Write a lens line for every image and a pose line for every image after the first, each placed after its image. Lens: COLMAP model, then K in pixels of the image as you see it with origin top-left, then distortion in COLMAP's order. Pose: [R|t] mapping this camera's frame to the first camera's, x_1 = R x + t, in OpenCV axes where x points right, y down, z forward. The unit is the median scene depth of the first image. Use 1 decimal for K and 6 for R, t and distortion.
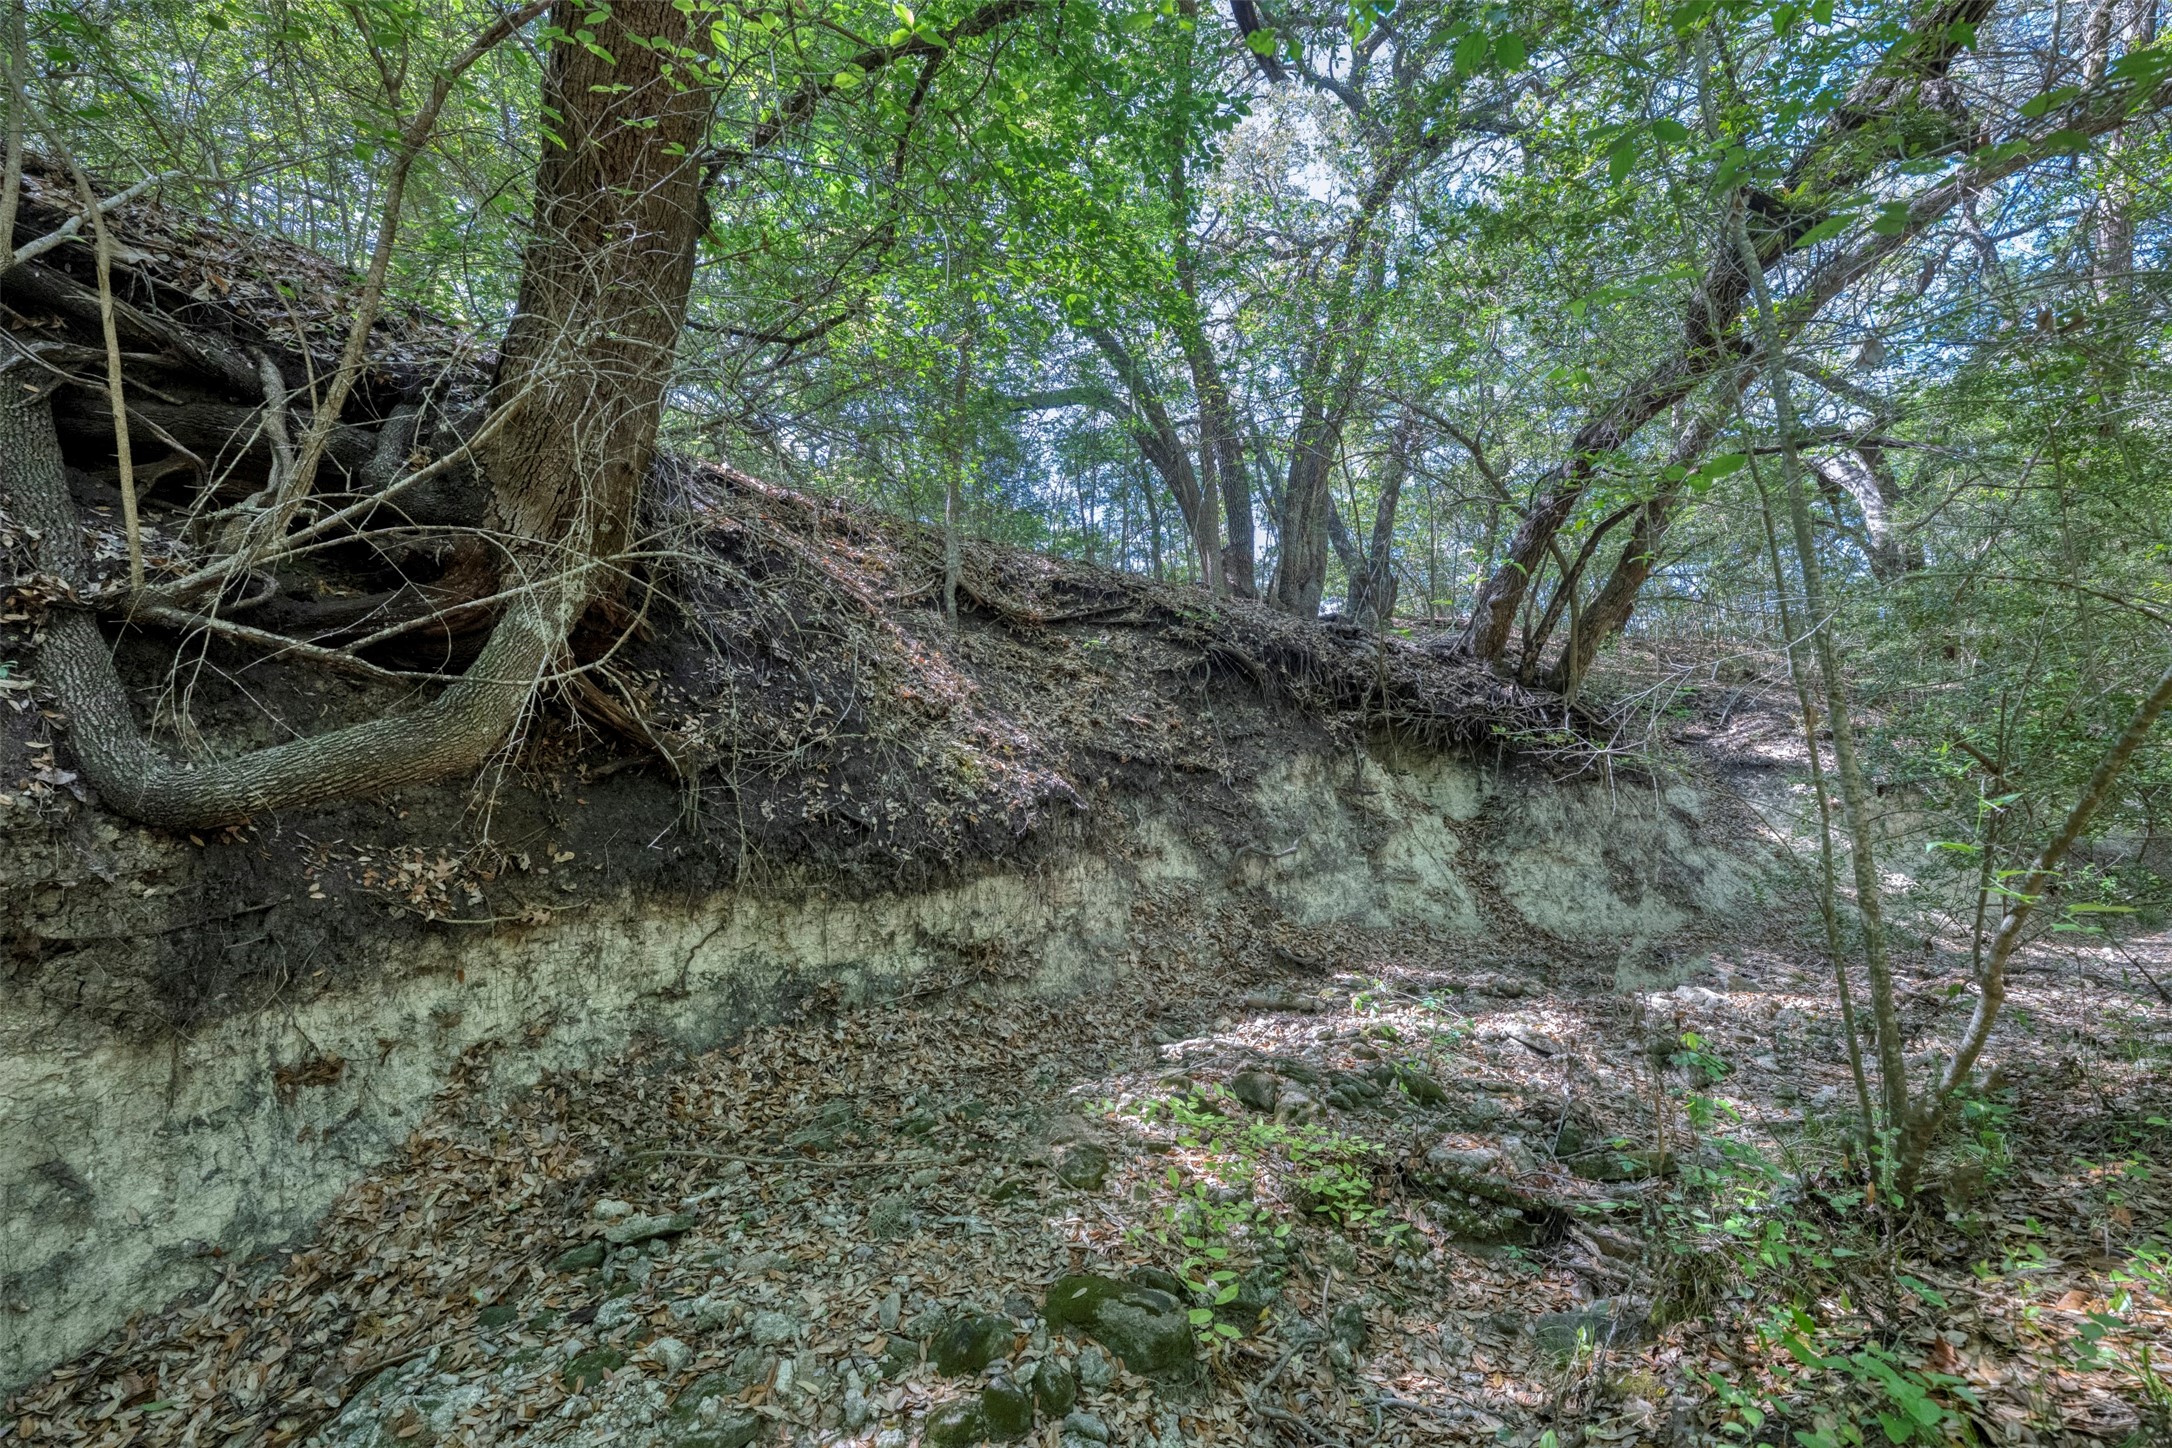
lens RADIAL K [[862.6, 0, 1089.1], [0, 862.6, 713.2], [0, 0, 1]] dist [0.002171, -0.000310]
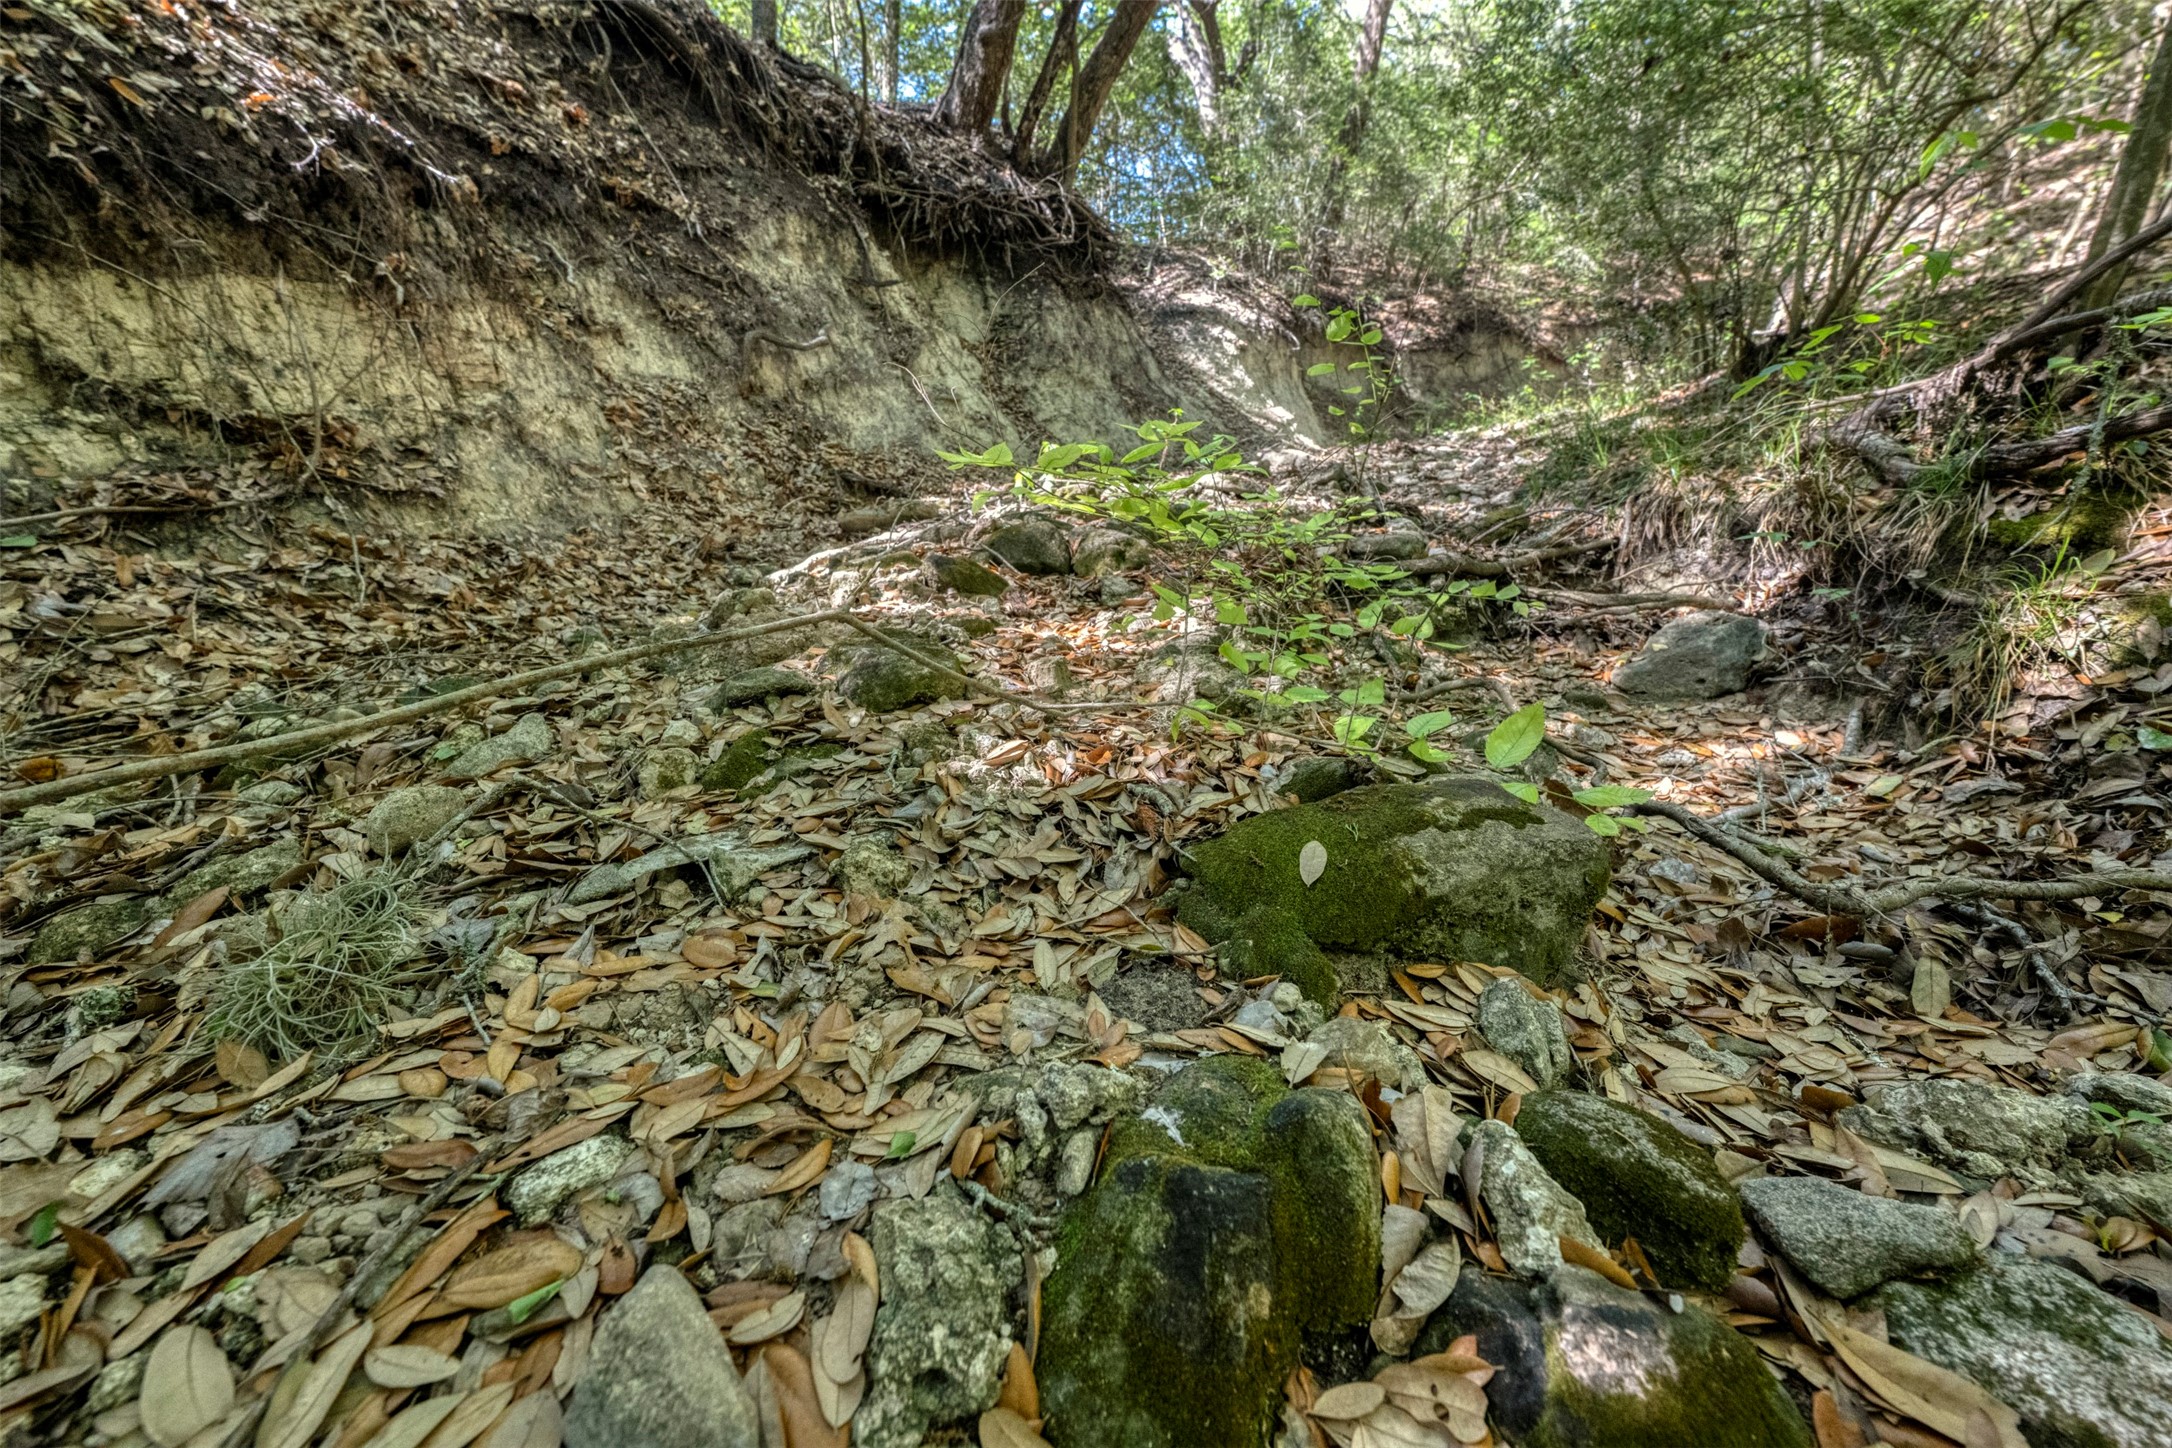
lens RADIAL K [[862.6, 0, 1085.0], [0, 862.6, 724.0], [0, 0, 1]] dist [0.002171, -0.000310]
pose [[0.772980, -0.258124, 0.579547, -0.074310], [0.017491, 0.921814, 0.387237, 0.172594], [-0.634190, -0.289189, 0.717059, 0.285444]]
